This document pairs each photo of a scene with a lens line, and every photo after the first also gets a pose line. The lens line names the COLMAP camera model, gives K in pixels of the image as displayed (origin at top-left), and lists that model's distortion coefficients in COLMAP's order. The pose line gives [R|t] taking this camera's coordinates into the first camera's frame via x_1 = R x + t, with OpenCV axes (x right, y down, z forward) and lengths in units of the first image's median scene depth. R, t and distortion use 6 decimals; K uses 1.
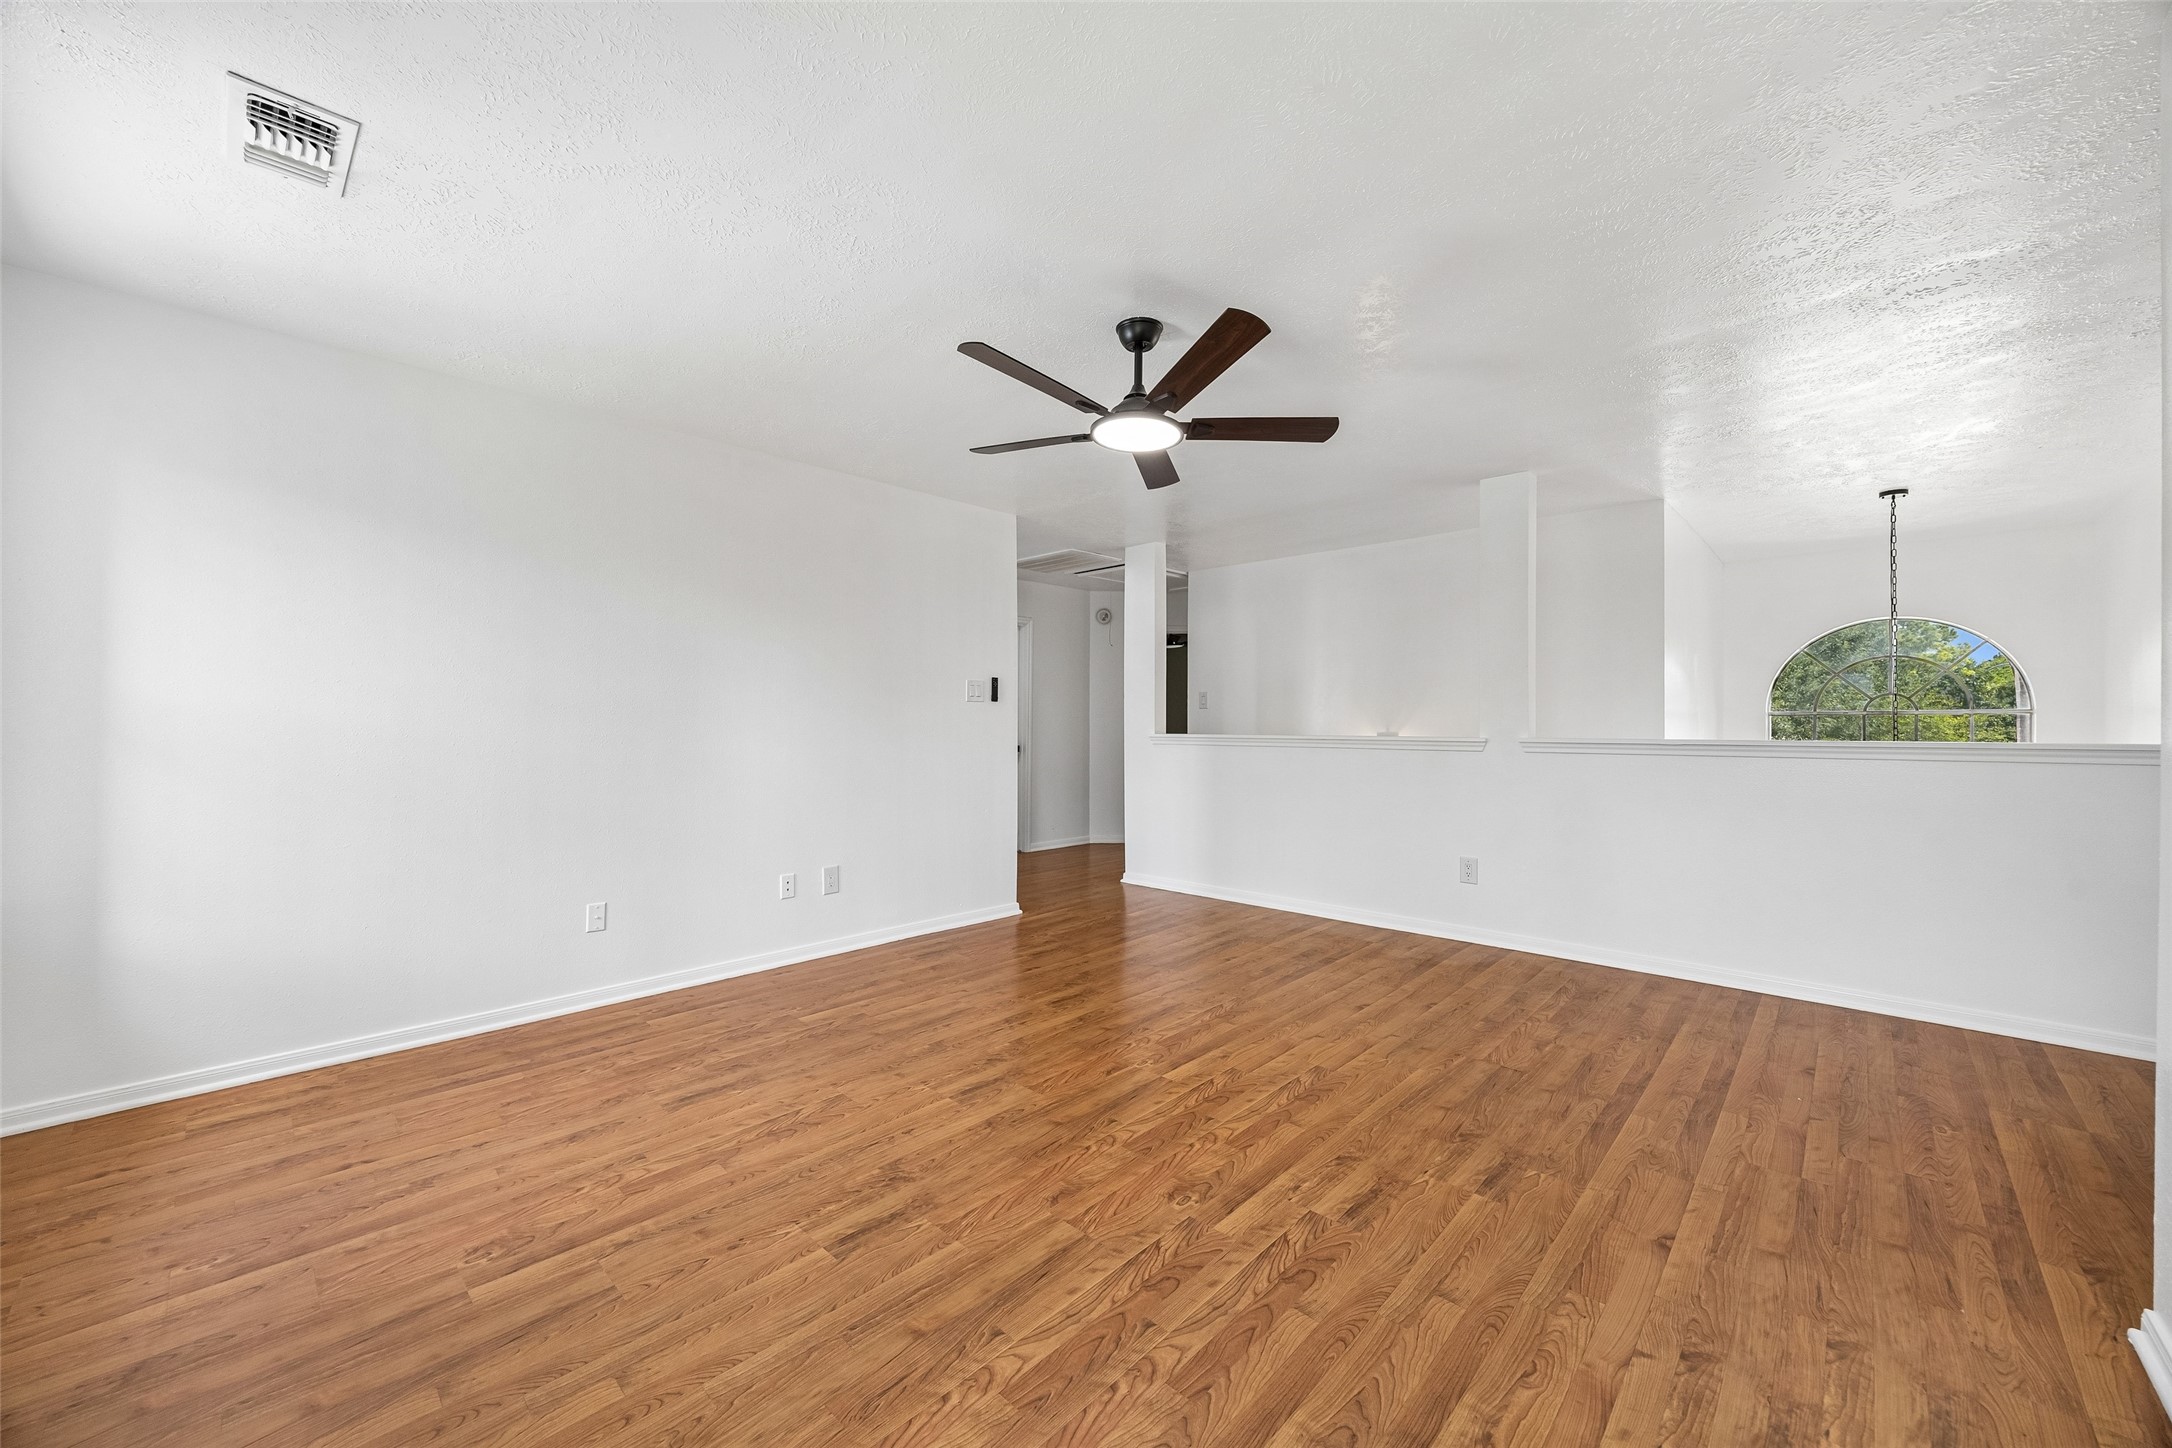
lens RADIAL K [[831.0, 0, 1088.9], [0, 831.0, 723.4], [0, 0, 1]] dist [-0.003937, 0.000255]
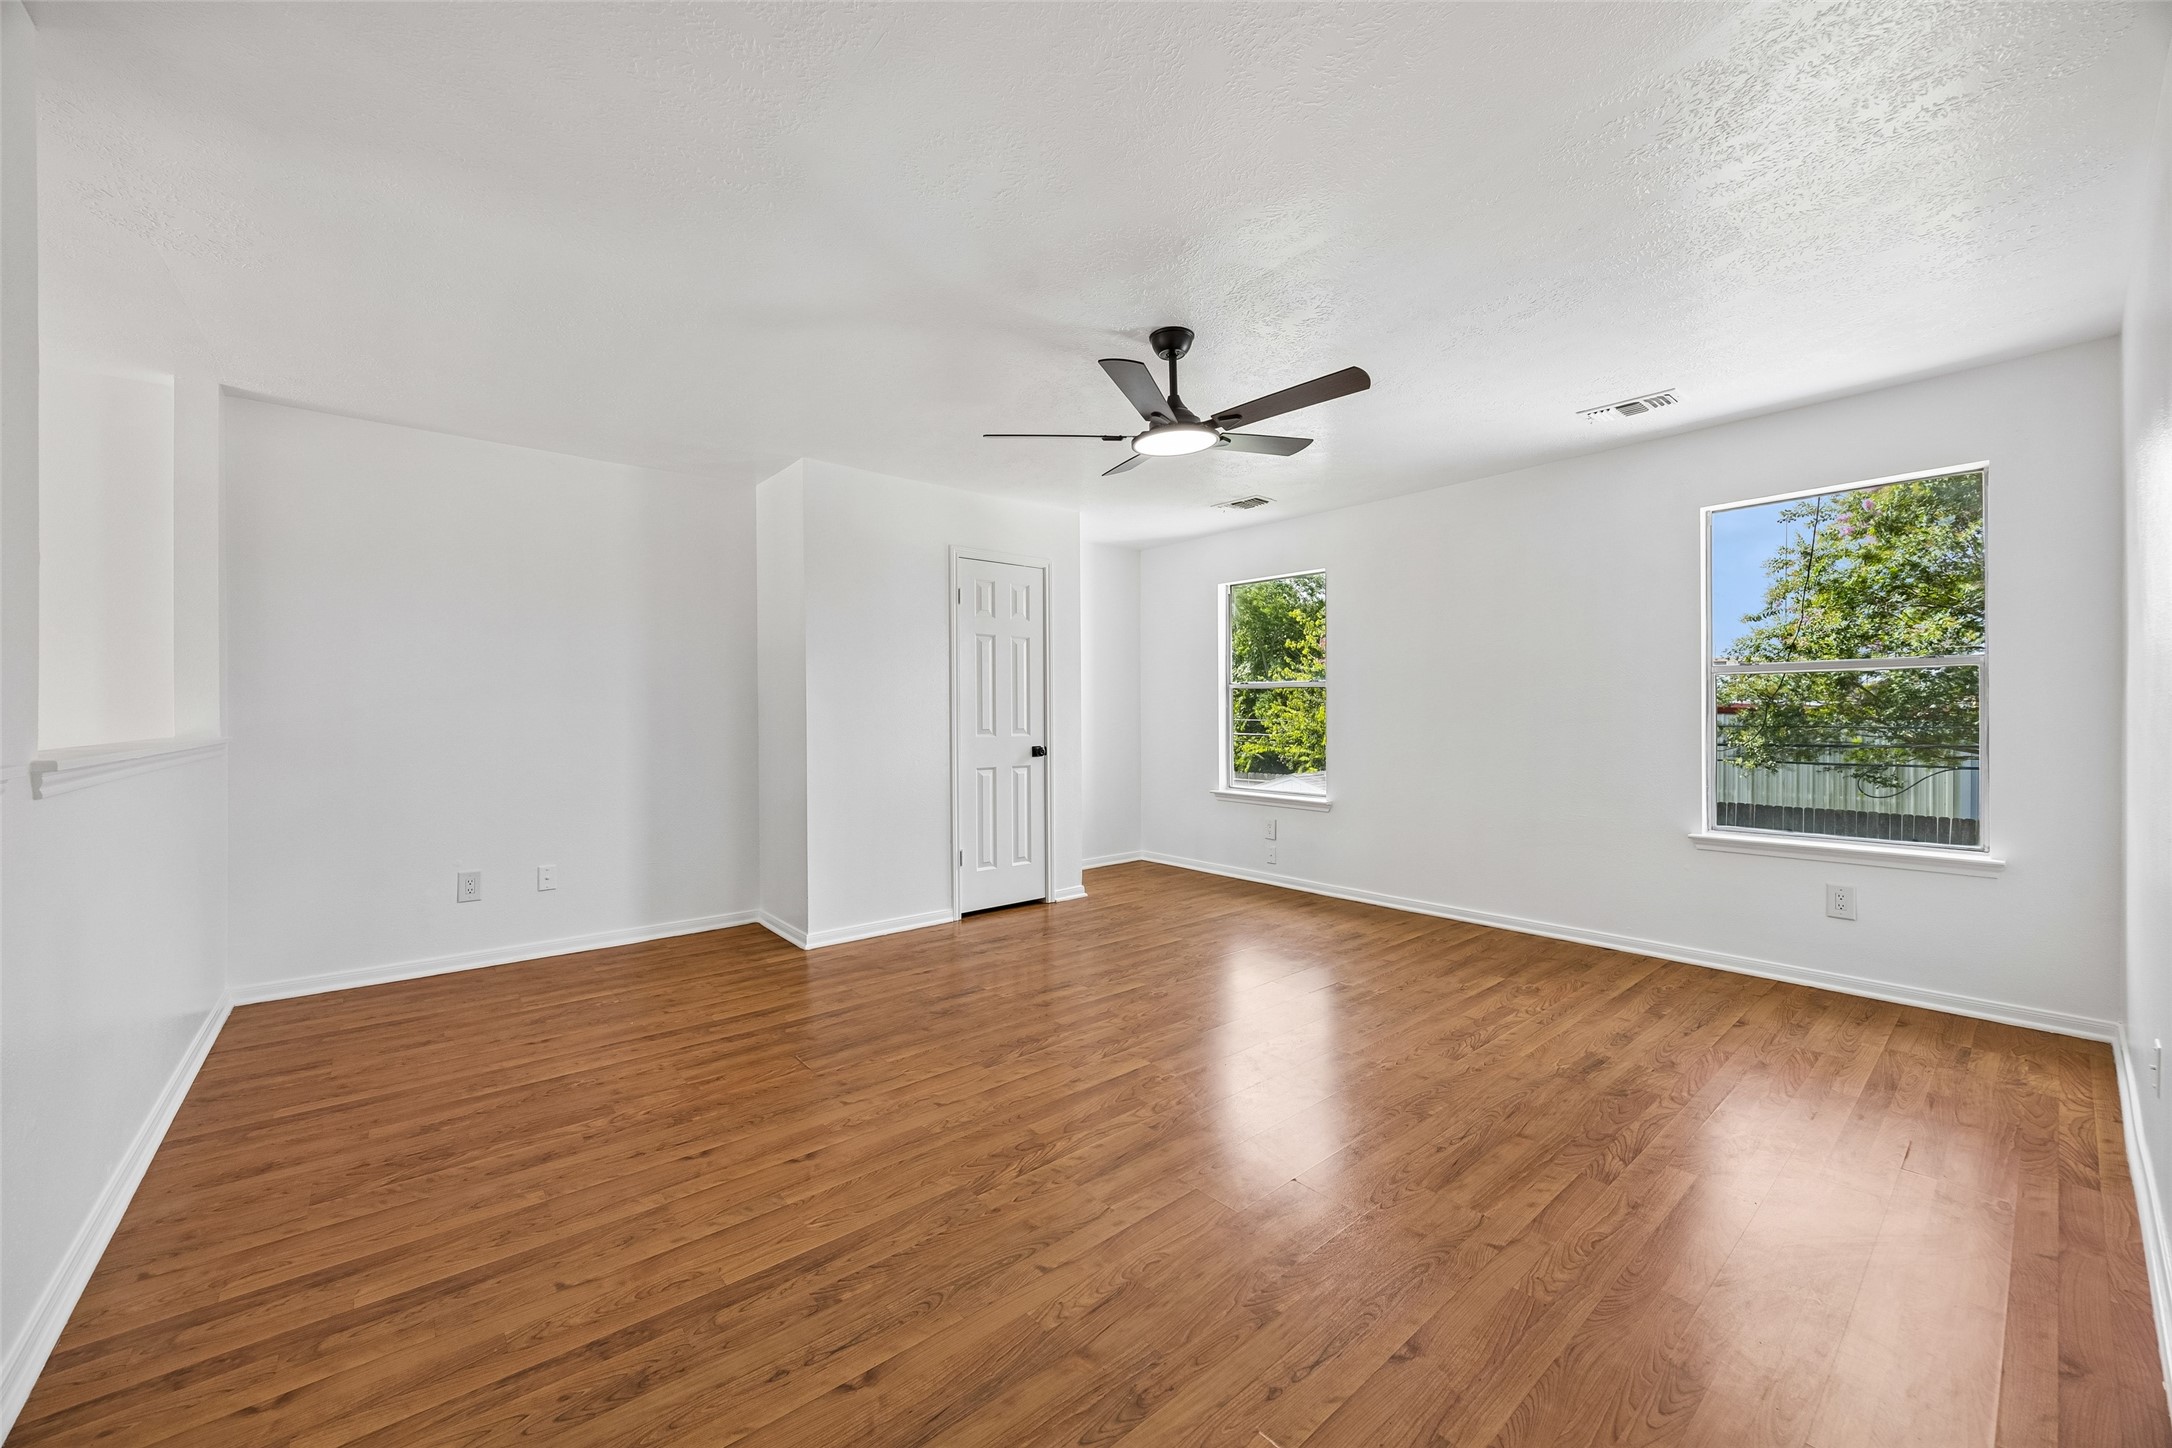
lens RADIAL K [[831.0, 0, 1083.3], [0, 831.0, 716.4], [0, 0, 1]] dist [-0.003937, 0.000255]
pose [[-0.993459, 0.001835, 0.114171, 0.056553], [0.002128, 0.999995, 0.002448, 0.000649], [-0.114166, 0.002675, -0.993458, 2.141186]]
